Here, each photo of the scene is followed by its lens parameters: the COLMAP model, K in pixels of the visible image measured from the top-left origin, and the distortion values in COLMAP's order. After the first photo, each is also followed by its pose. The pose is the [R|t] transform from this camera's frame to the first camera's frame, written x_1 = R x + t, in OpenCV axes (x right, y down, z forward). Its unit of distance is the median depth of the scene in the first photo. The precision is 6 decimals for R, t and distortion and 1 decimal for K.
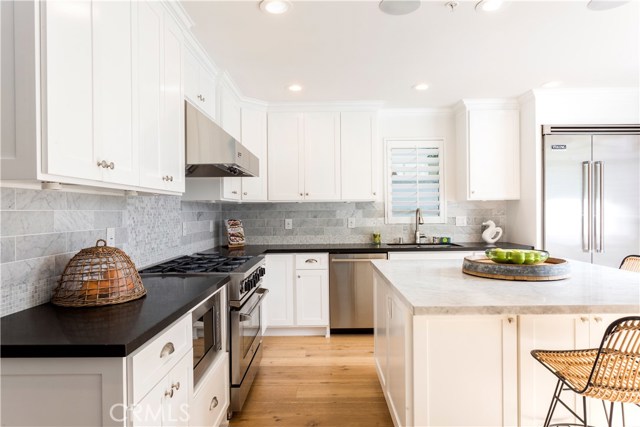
lens RADIAL K [[397.8, 0, 320.0], [0, 397.8, 213.5], [0, 0, 1]] dist [-0.003406, -0.001144]
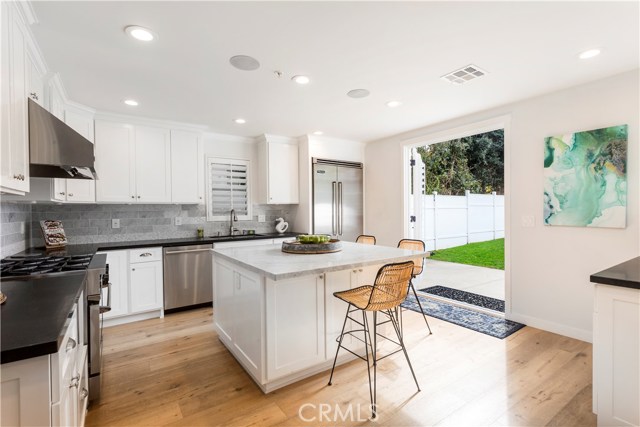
lens RADIAL K [[300.1, 0, 320.0], [0, 300.1, 213.5], [0, 0, 1]] dist [0.002005, 0.000285]
pose [[0.820049, -0.006417, 0.572257, -0.105384], [0.006990, 0.999975, 0.001198, 0.001818], [-0.572250, 0.003018, 0.820074, -0.006791]]
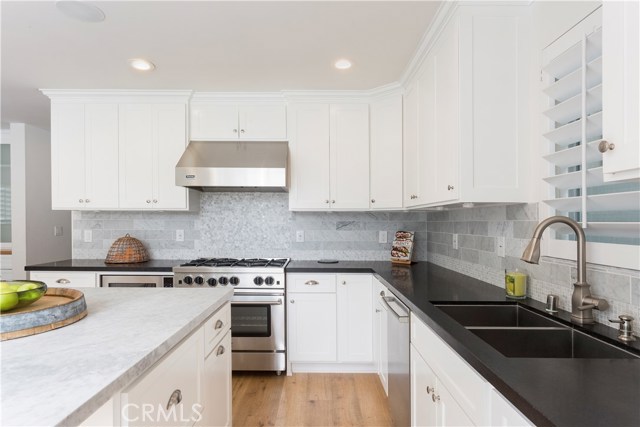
lens RADIAL K [[388.8, 0, 320.0], [0, 388.8, 213.5], [0, 0, 1]] dist [-0.000140, -0.000068]
pose [[0.003155, -0.005294, -0.999981, 0.671741], [-0.008210, 0.999952, -0.005319, -0.017829], [0.999961, 0.008226, 0.003111, 0.890436]]
